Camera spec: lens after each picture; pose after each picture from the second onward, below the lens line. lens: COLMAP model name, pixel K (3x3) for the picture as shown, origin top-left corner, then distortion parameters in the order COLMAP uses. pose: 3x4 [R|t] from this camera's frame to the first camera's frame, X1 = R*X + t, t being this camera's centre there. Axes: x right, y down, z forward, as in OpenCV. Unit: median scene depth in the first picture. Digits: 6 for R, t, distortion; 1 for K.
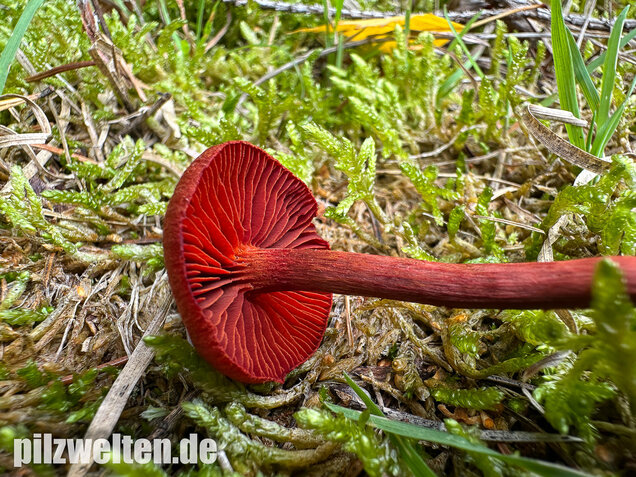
lens RADIAL K [[474.8, 0, 316.4], [0, 474.8, 254.0], [0, 0, 1]] dist [-0.008054, -0.012025]
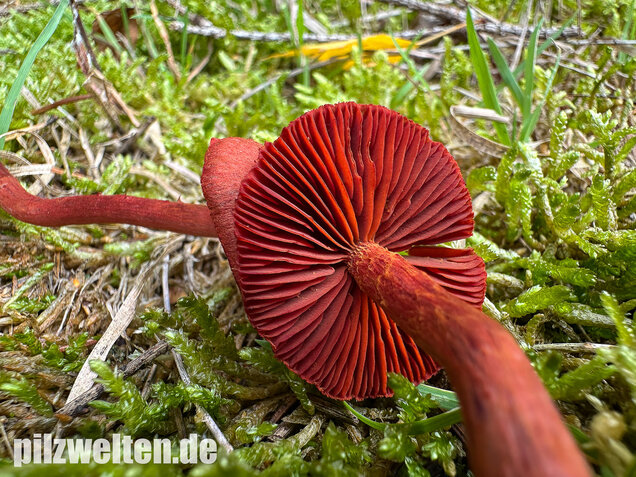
lens RADIAL K [[473.9, 0, 318.0], [0, 473.9, 238.5], [0, 0, 1]] dist [-0.002174, -0.027609]
pose [[0.998298, -0.056556, -0.014245, 0.086520], [0.055475, 0.996185, -0.067361, 0.055583], [0.018000, 0.066456, 0.997627, -0.122790]]
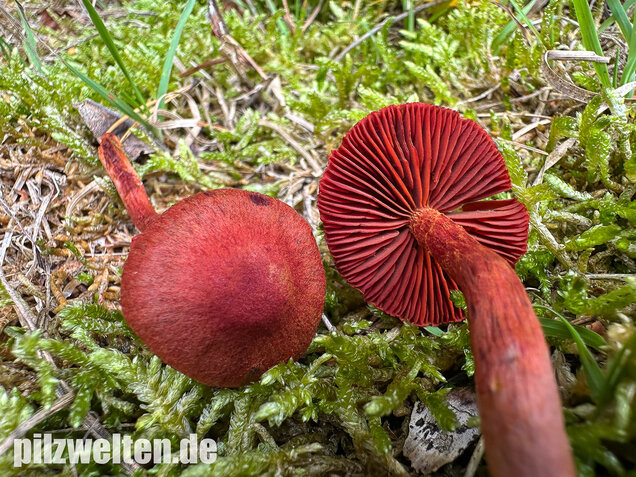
lens RADIAL K [[461.4, 0, 316.4], [0, 461.4, 241.8], [0, 0, 1]] dist [-0.007563, -0.010555]
pose [[0.965937, -0.030464, -0.256979, 0.121195], [0.052166, 0.995583, 0.078061, 0.040922], [0.253466, -0.088807, 0.963259, -0.269099]]
